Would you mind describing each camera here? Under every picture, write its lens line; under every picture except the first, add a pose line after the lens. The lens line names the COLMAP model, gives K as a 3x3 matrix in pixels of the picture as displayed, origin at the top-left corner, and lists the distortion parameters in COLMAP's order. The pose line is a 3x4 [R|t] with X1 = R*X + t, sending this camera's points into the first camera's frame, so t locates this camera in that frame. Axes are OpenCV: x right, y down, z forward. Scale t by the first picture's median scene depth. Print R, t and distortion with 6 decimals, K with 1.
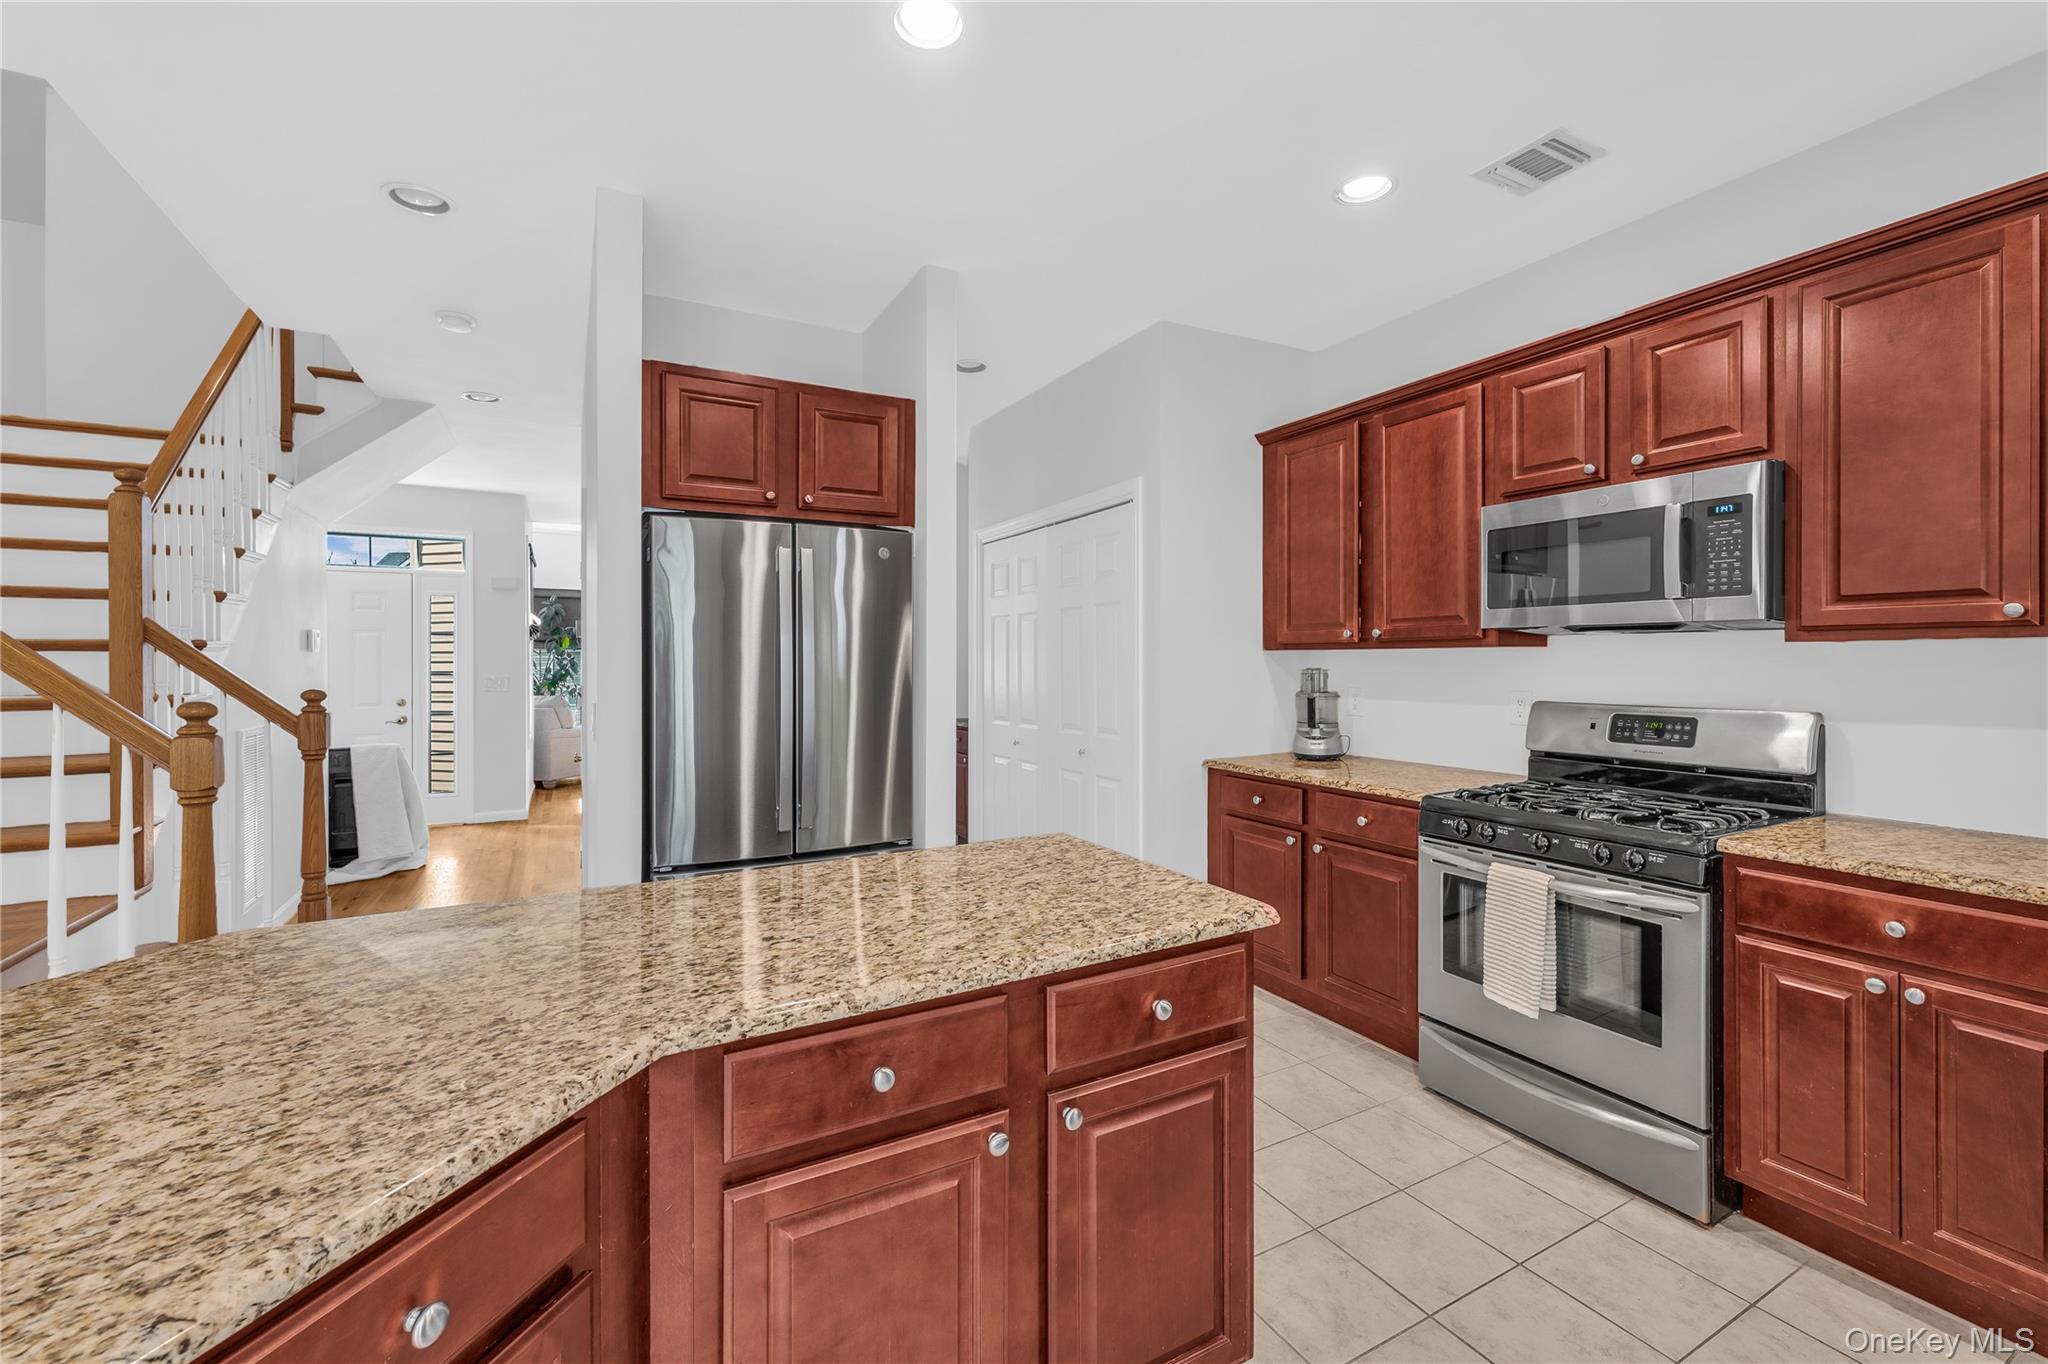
lens RADIAL K [[854.2, 0, 1035.2], [0, 854.2, 668.1], [0, 0, 1]] dist [0.002443, -0.000634]
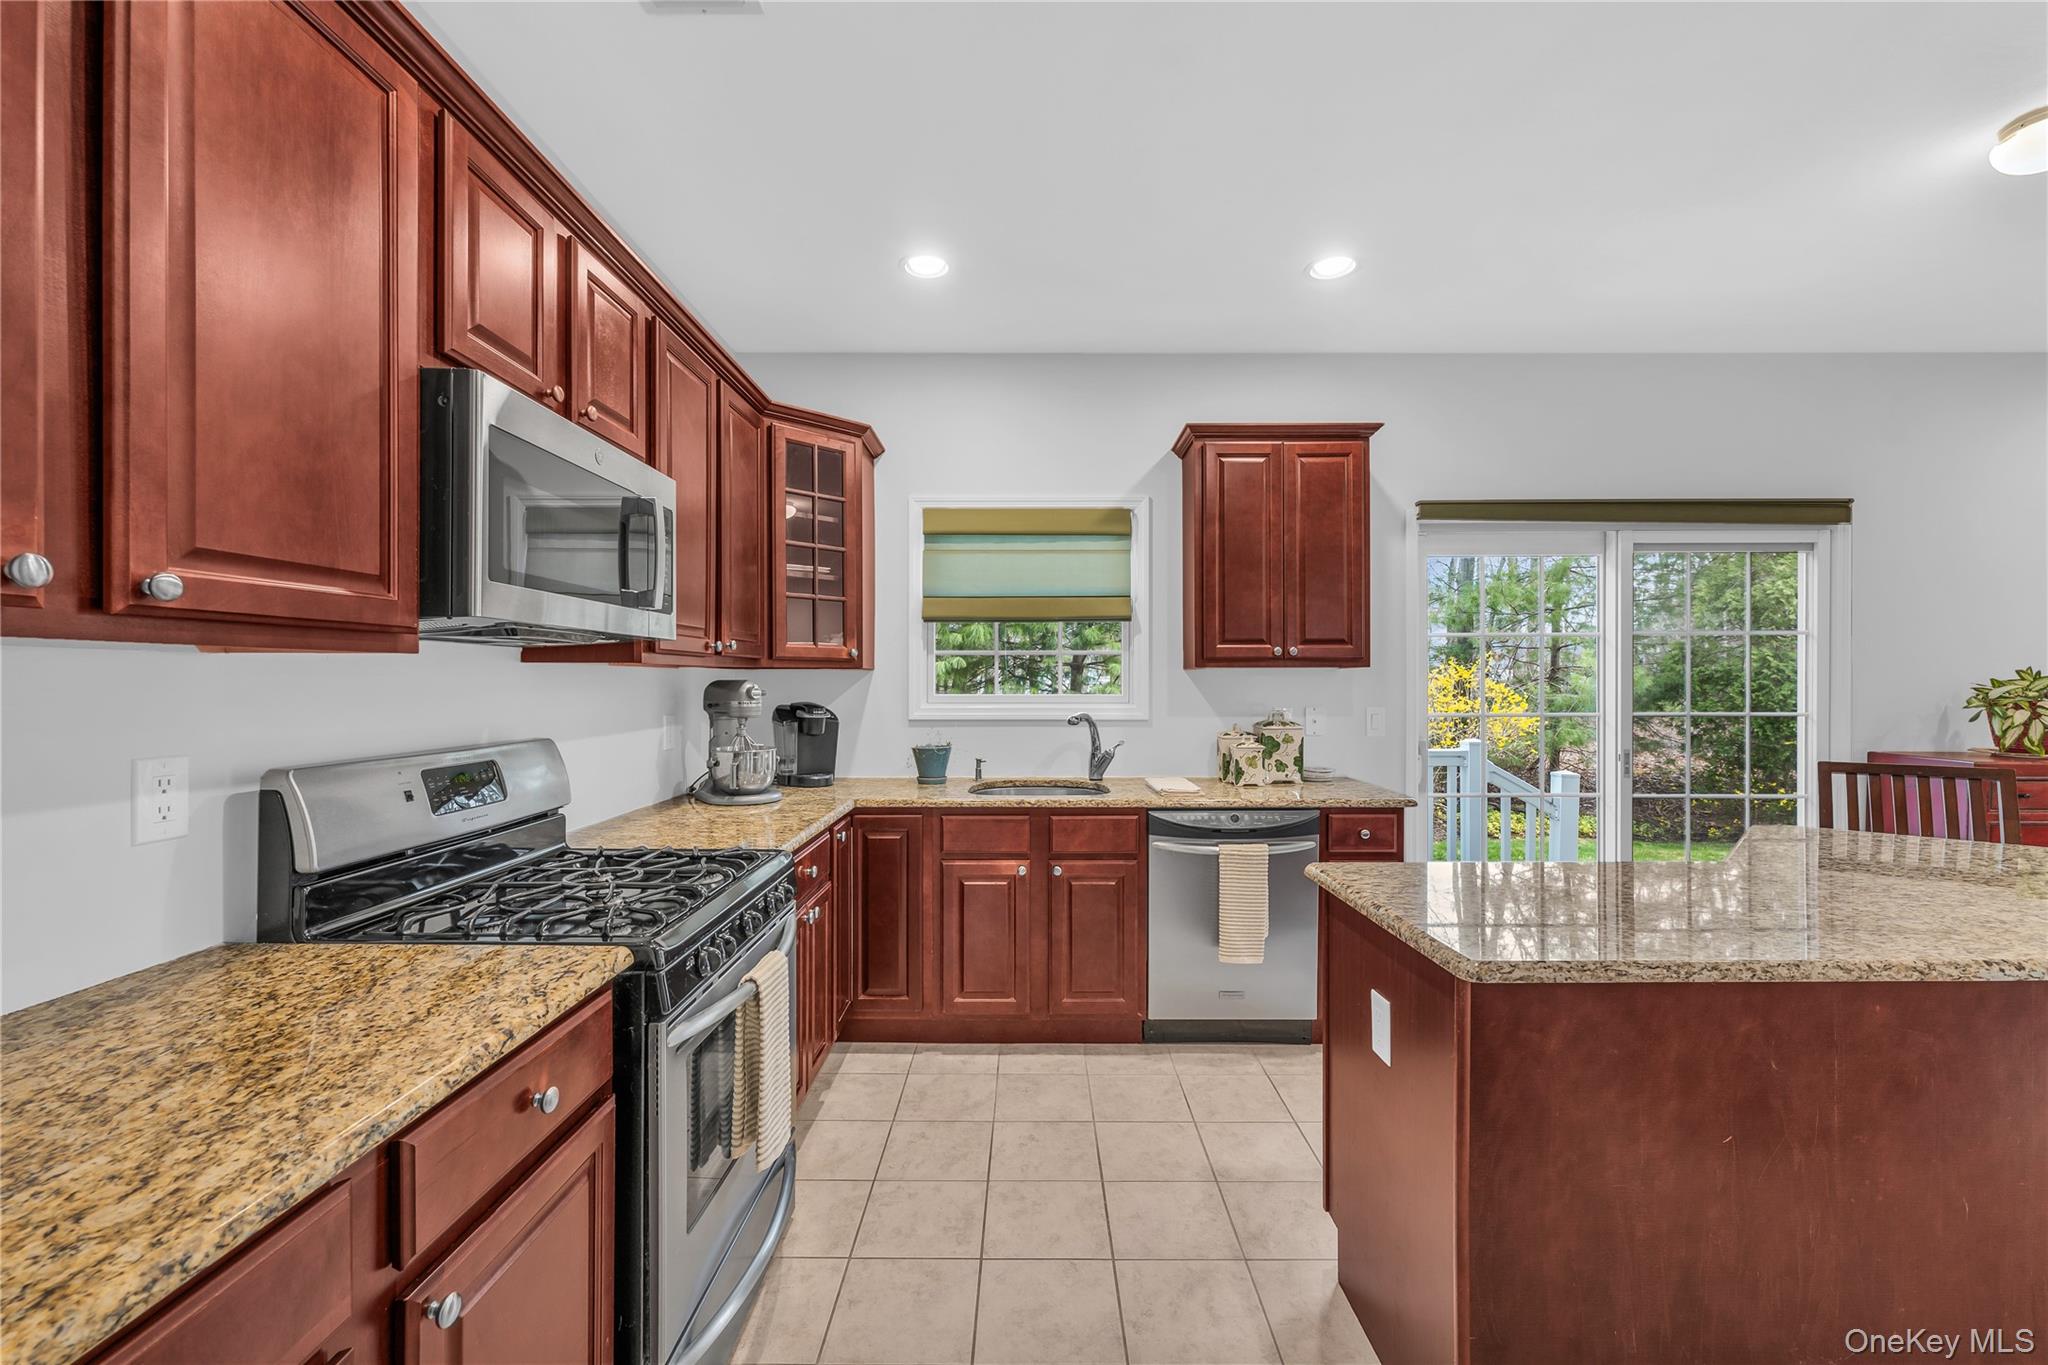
lens RADIAL K [[854.2, 0, 1027.4], [0, 854.2, 684.9], [0, 0, 1]] dist [0.002443, -0.000634]
pose [[-0.870390, -0.000196, 0.492363, 0.002360], [0.006256, 0.999915, 0.011458, -0.012513], [-0.492323, 0.013053, -0.870315, 1.454685]]
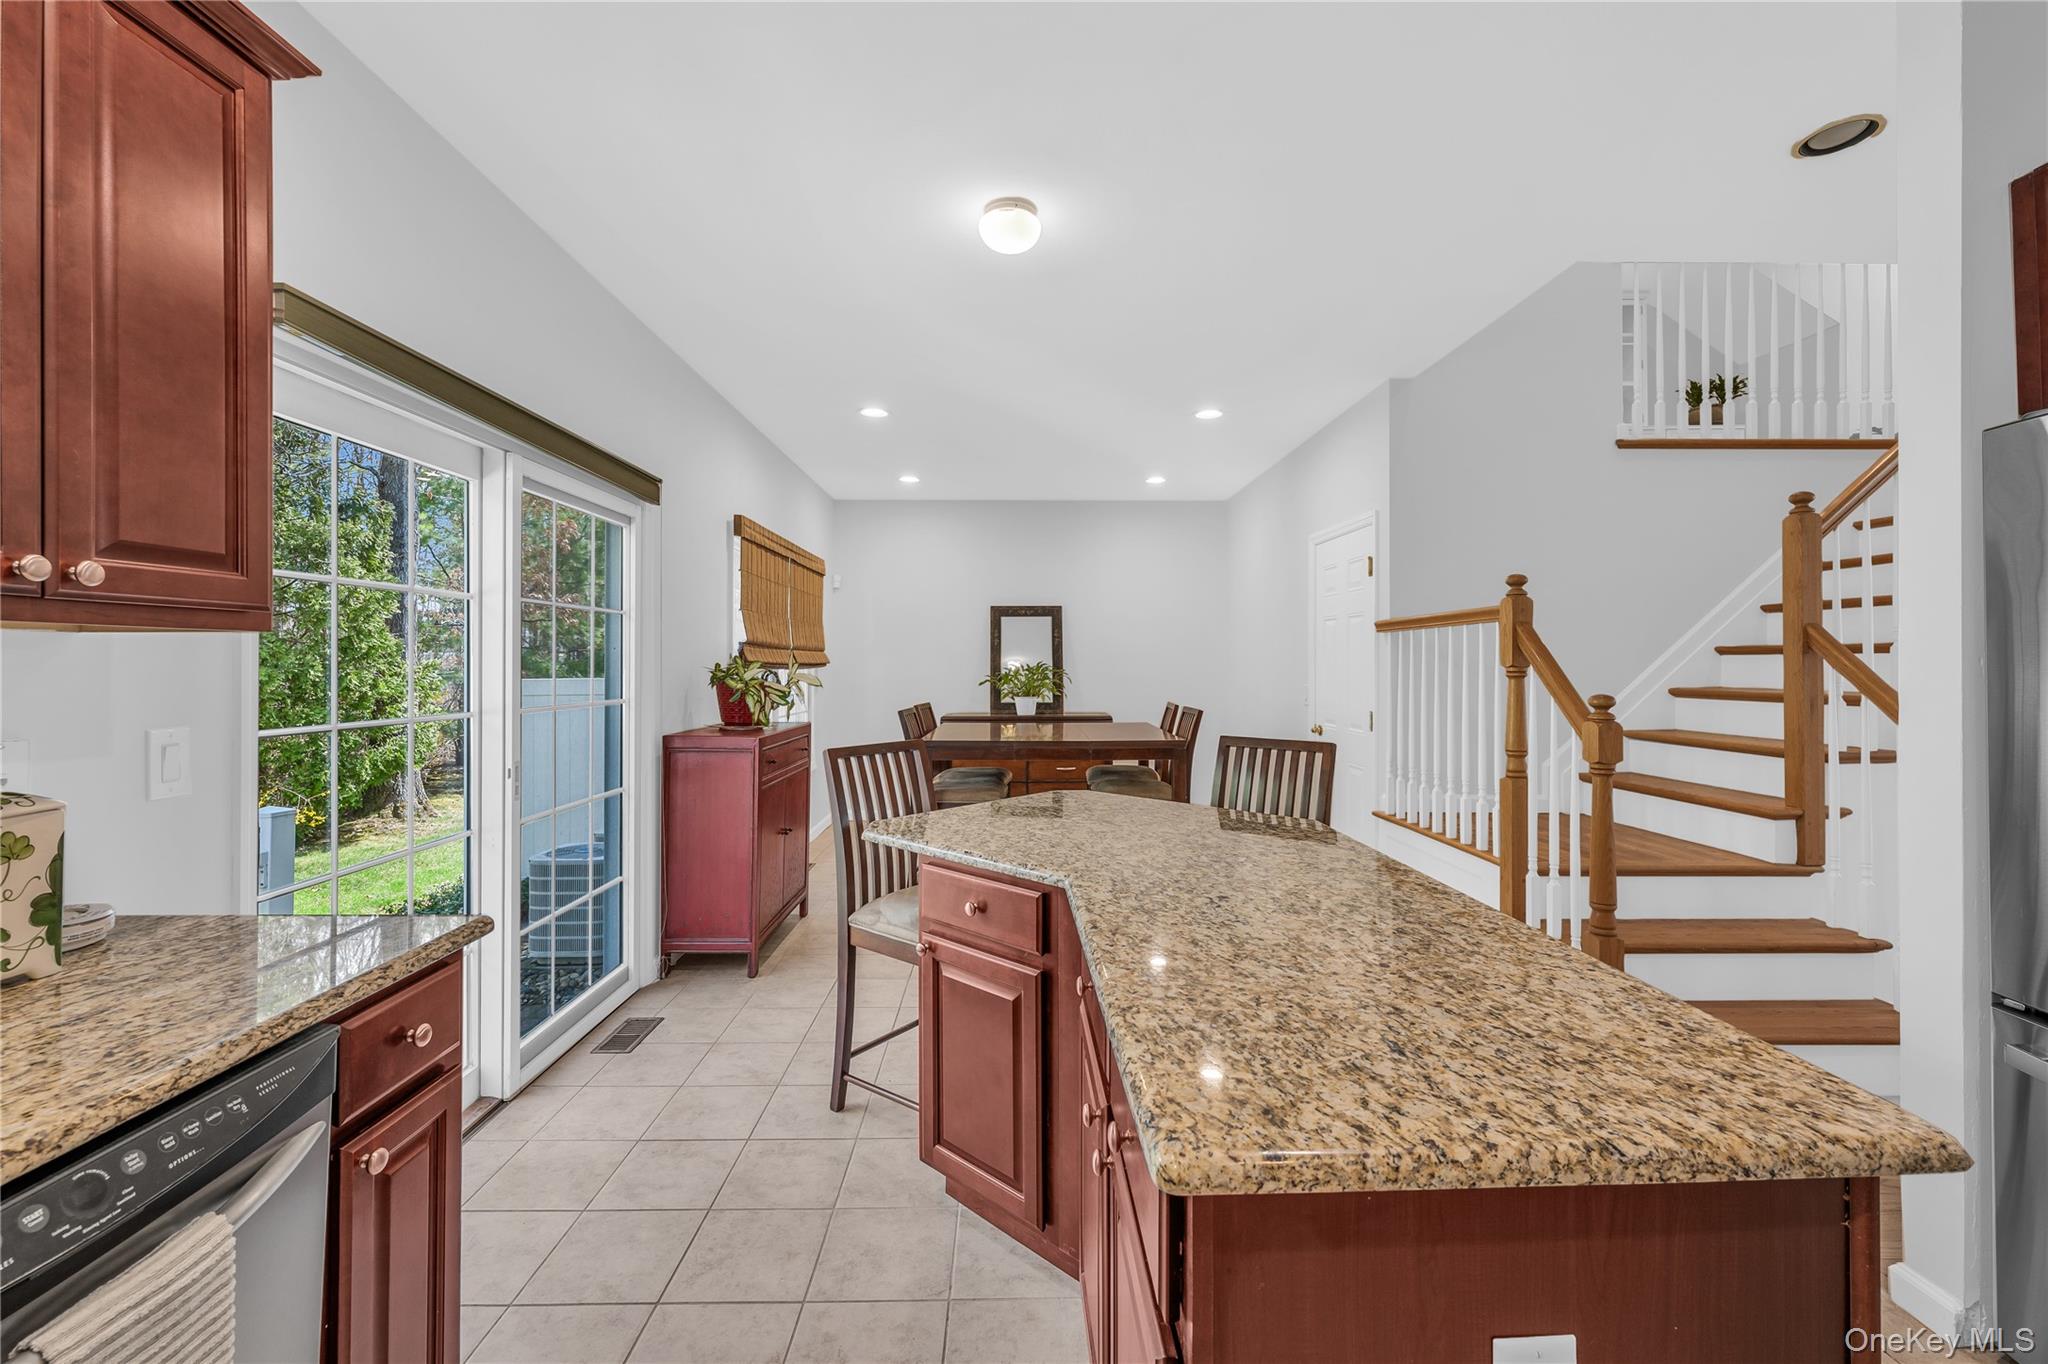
lens RADIAL K [[854.2, 0, 1021.1], [0, 854.2, 660.9], [0, 0, 1]] dist [0.002443, -0.000634]
pose [[-0.476520, -0.001478, -0.879162, 0.460563], [-0.005631, 0.999983, 0.001371, -0.005995], [0.879145, 0.005604, -0.476521, 0.703177]]
